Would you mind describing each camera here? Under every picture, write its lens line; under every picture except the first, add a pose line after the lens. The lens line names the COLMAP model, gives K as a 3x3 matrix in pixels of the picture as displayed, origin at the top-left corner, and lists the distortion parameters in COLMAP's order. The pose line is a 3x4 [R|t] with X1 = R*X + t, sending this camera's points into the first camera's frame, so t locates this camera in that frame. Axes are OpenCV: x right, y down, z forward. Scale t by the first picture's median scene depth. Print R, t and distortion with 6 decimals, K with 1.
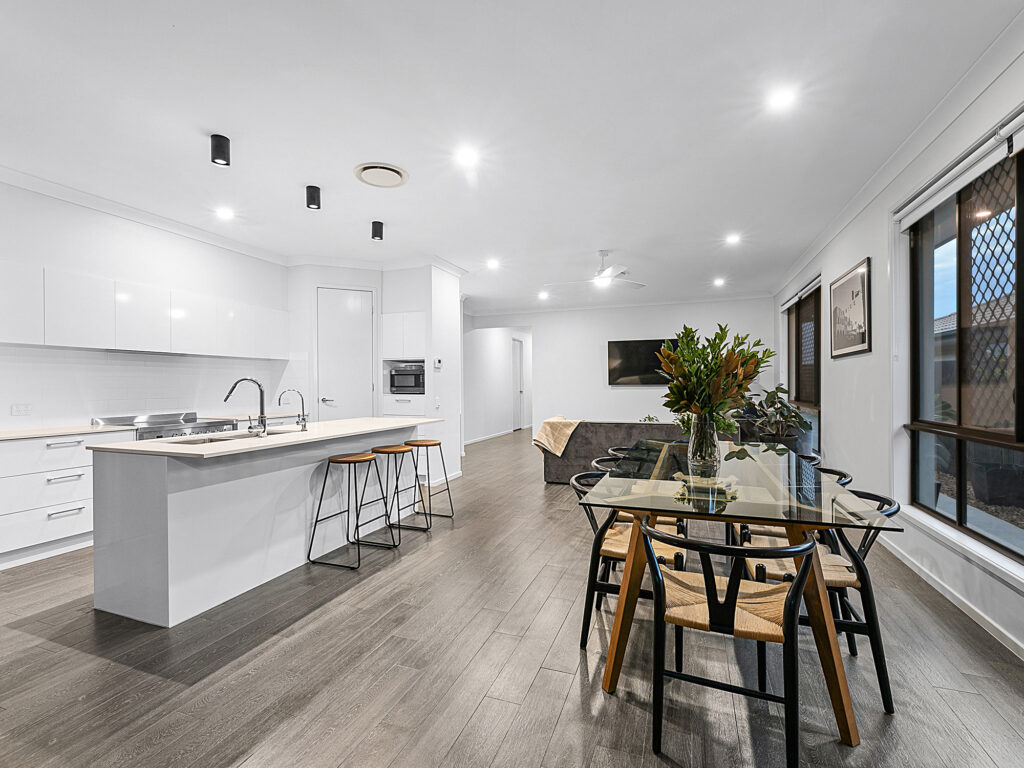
lens RADIAL K [[481.0, 0, 512.0], [0, 481.0, 384.0], [0, 0, 1]] dist [0.000716, 0.000177]
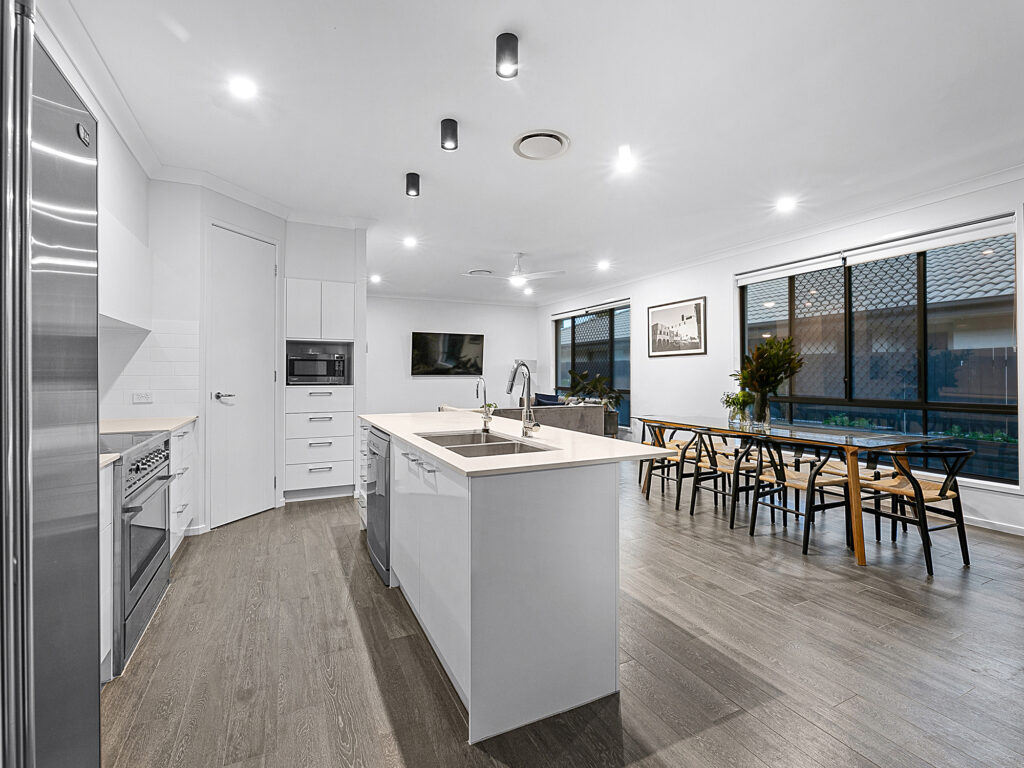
lens RADIAL K [[459.1, 0, 512.0], [0, 459.1, 384.0], [0, 0, 1]] dist [-0.000988, -0.000111]
pose [[0.683961, -0.013771, 0.729389, -0.601153], [-0.004347, 0.999727, 0.022951, 0.000936], [-0.729506, -0.018868, 0.683714, 0.283314]]
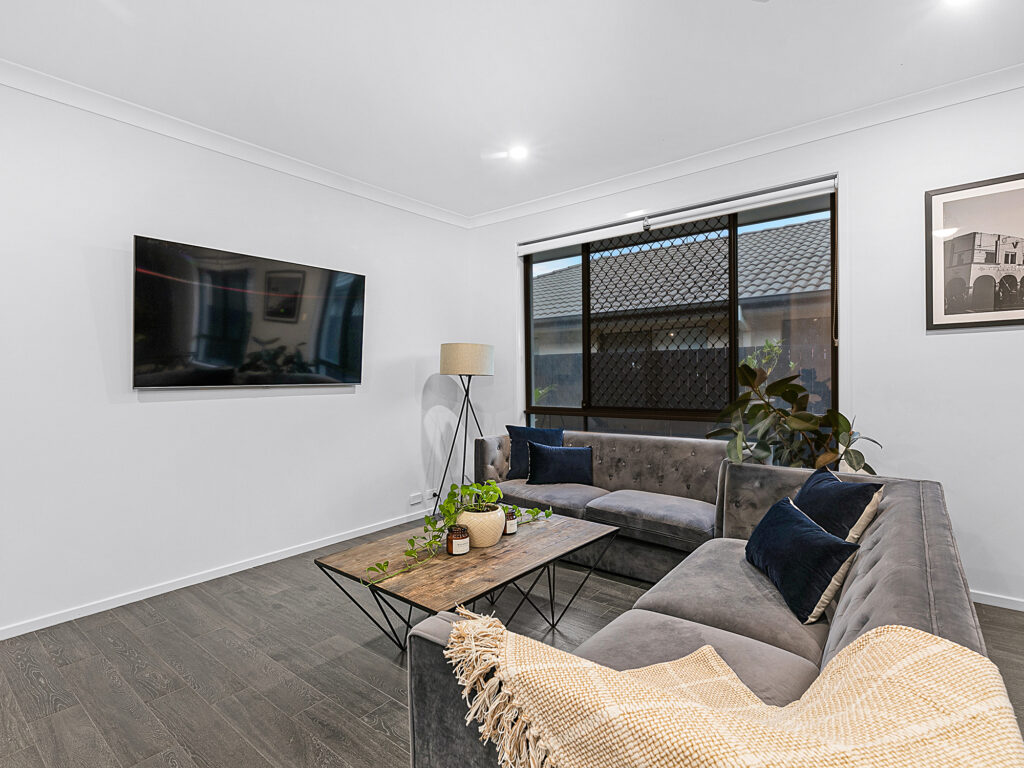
lens RADIAL K [[533.2, 0, 512.0], [0, 533.2, 384.0], [0, 0, 1]] dist [0.047664, -0.000321]
pose [[0.300099, -0.023543, 0.953617, -0.076242], [0.014053, 0.999696, 0.020259, -0.006849], [-0.953805, 0.007321, 0.300339, 1.112502]]
